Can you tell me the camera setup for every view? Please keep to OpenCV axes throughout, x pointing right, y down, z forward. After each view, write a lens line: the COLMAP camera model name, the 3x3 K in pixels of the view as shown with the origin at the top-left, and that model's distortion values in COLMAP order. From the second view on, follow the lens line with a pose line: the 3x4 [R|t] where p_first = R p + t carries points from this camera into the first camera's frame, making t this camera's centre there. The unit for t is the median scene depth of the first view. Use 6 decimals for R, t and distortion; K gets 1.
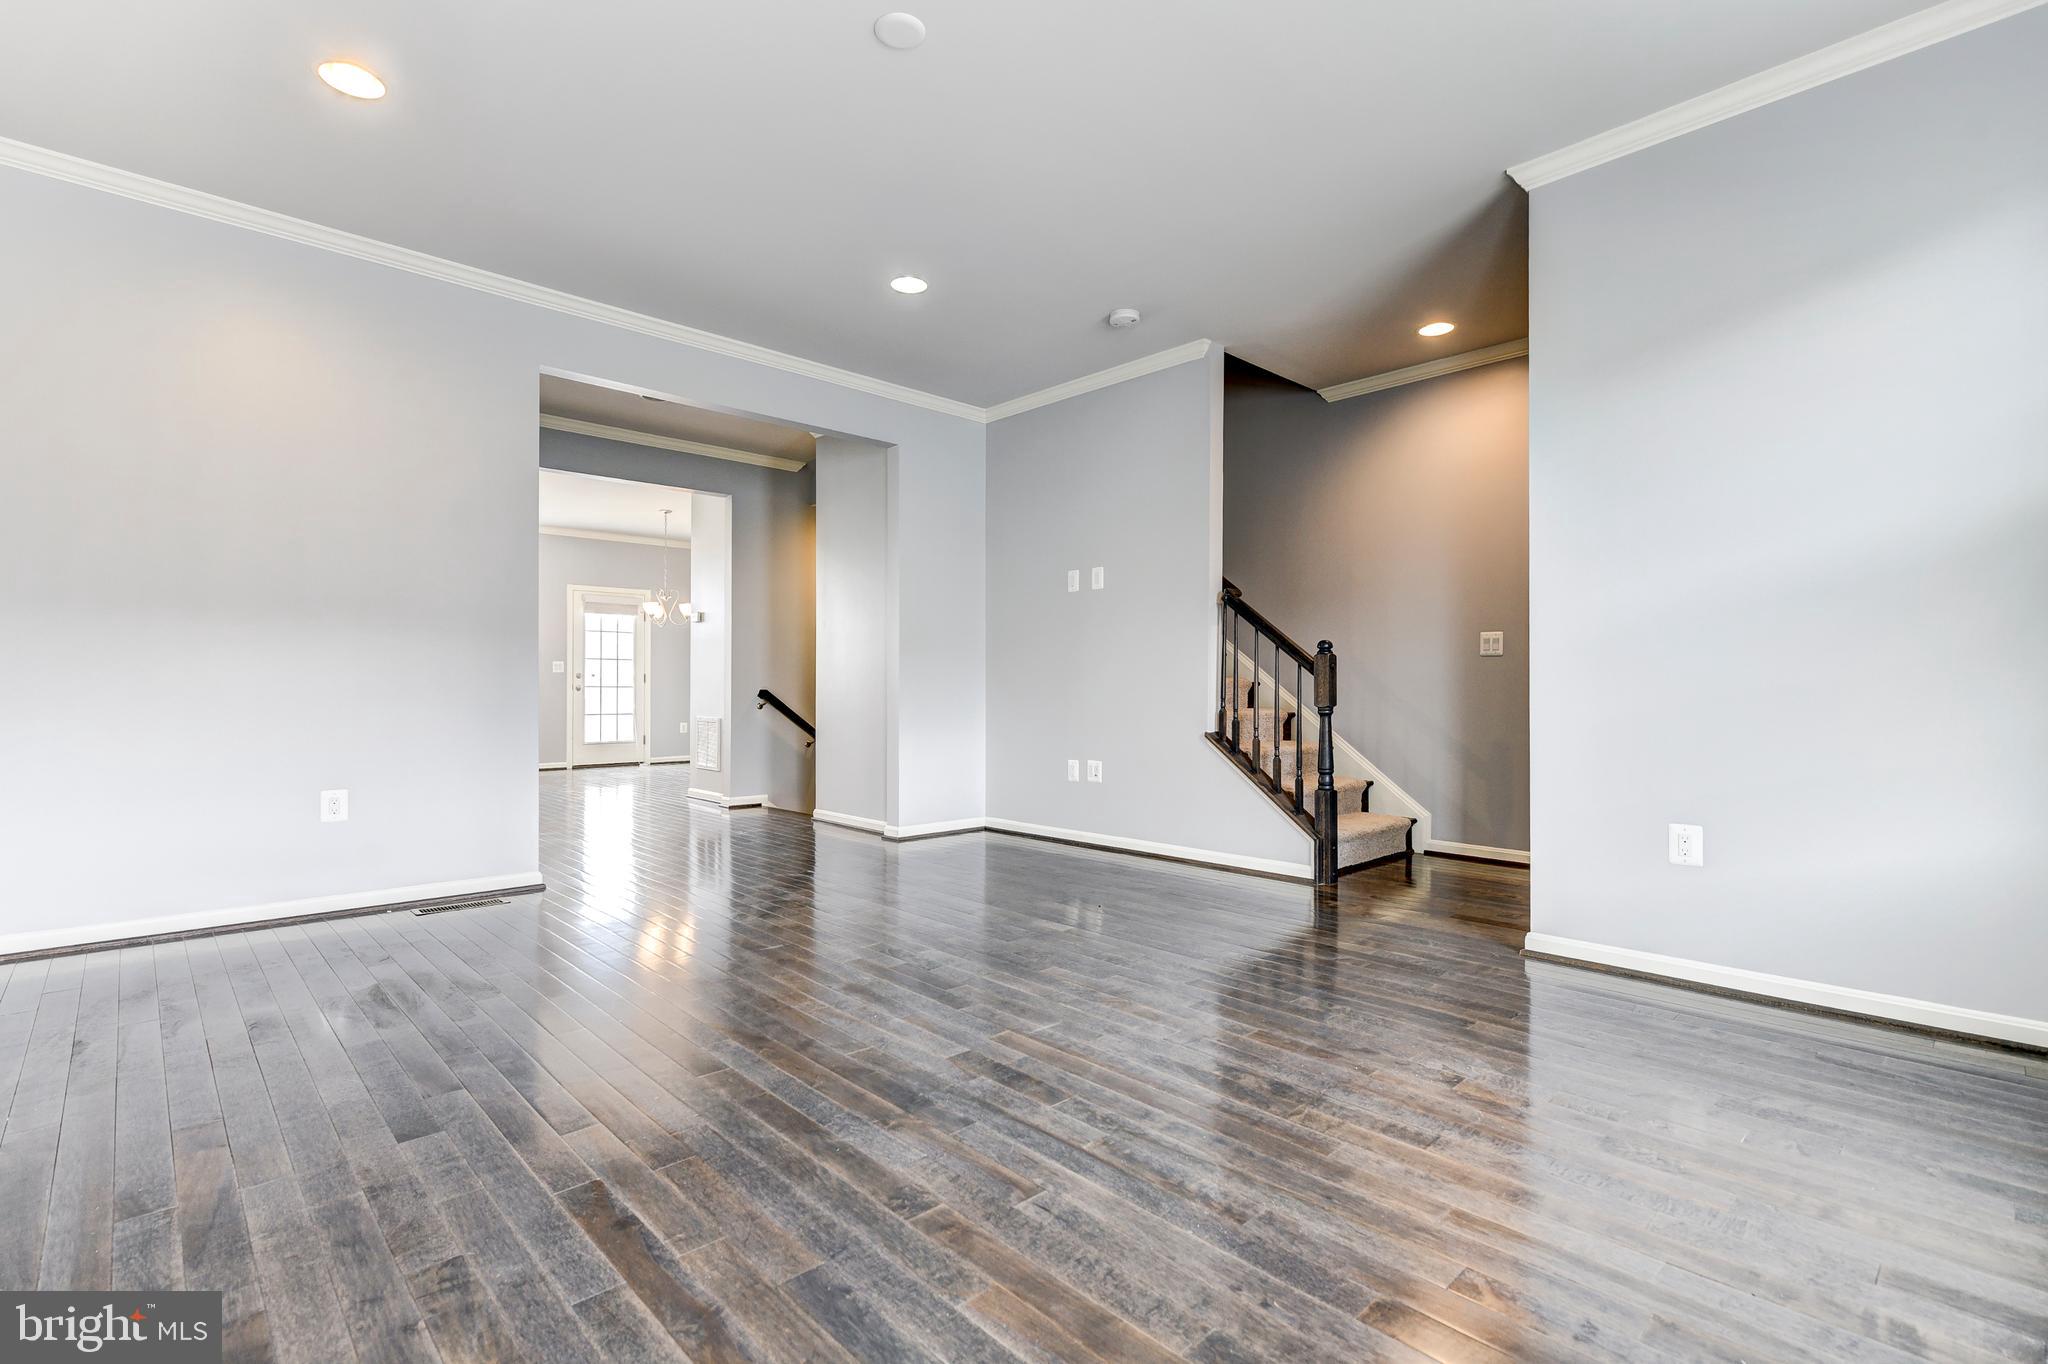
lens RADIAL K [[939.3, 0, 1014.6], [0, 939.3, 681.5], [0, 0, 1]] dist [0.003195, 0.000050]
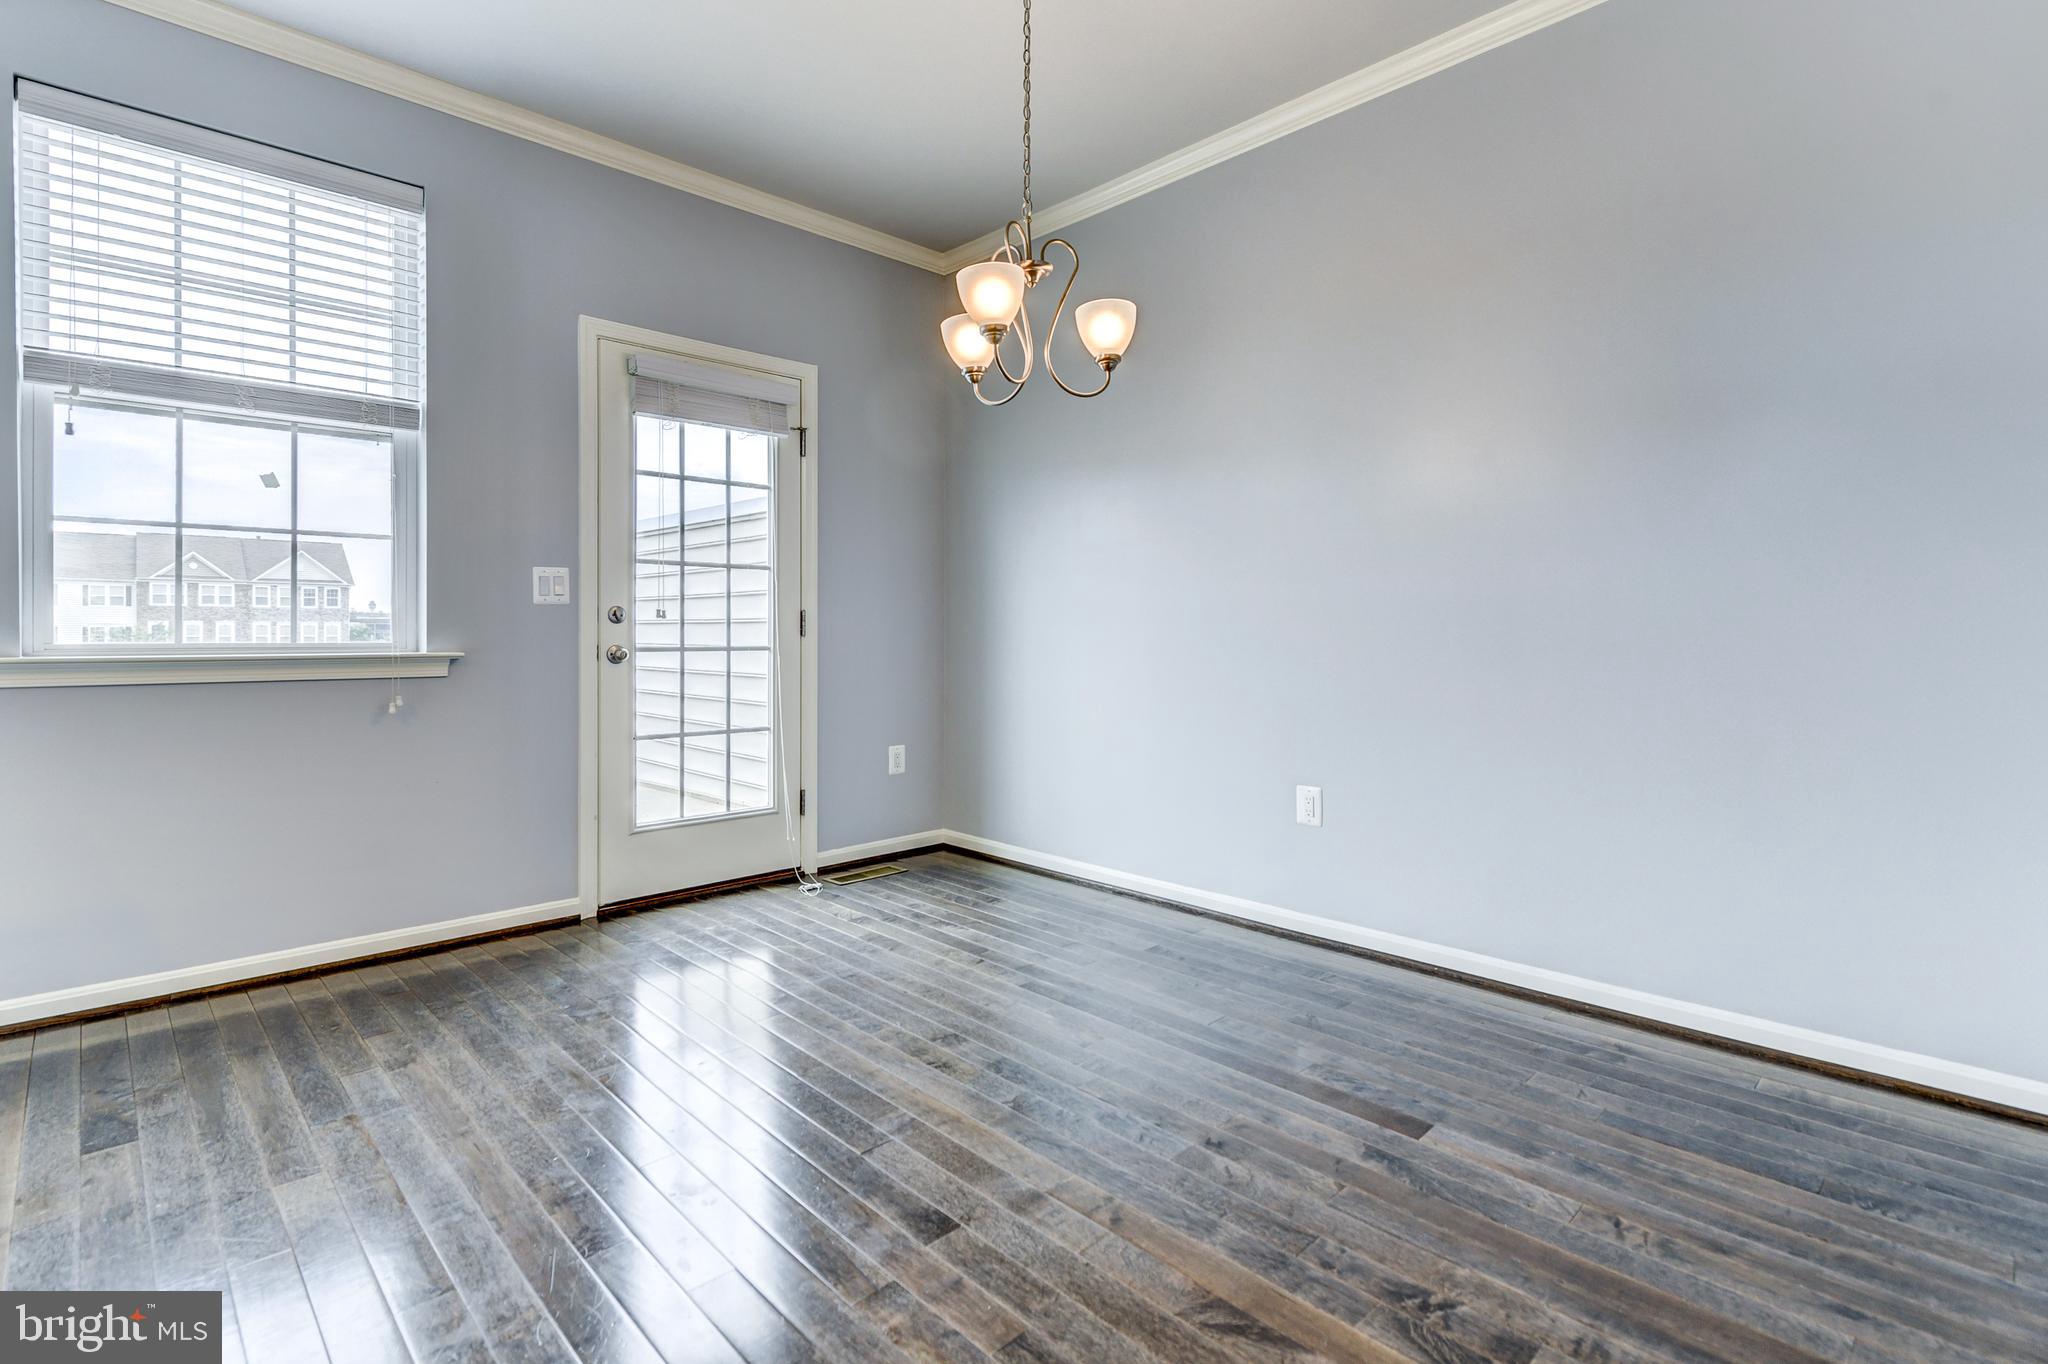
lens RADIAL K [[958.4, 0, 999.9], [0, 958.4, 610.5], [0, 0, 1]] dist [-0.001833, 0.000241]
pose [[0.999983, -0.005718, 0.000867, -0.335400], [0.005725, 0.999955, -0.007503, -0.004739], [-0.000824, 0.007508, 0.999971, 0.679575]]
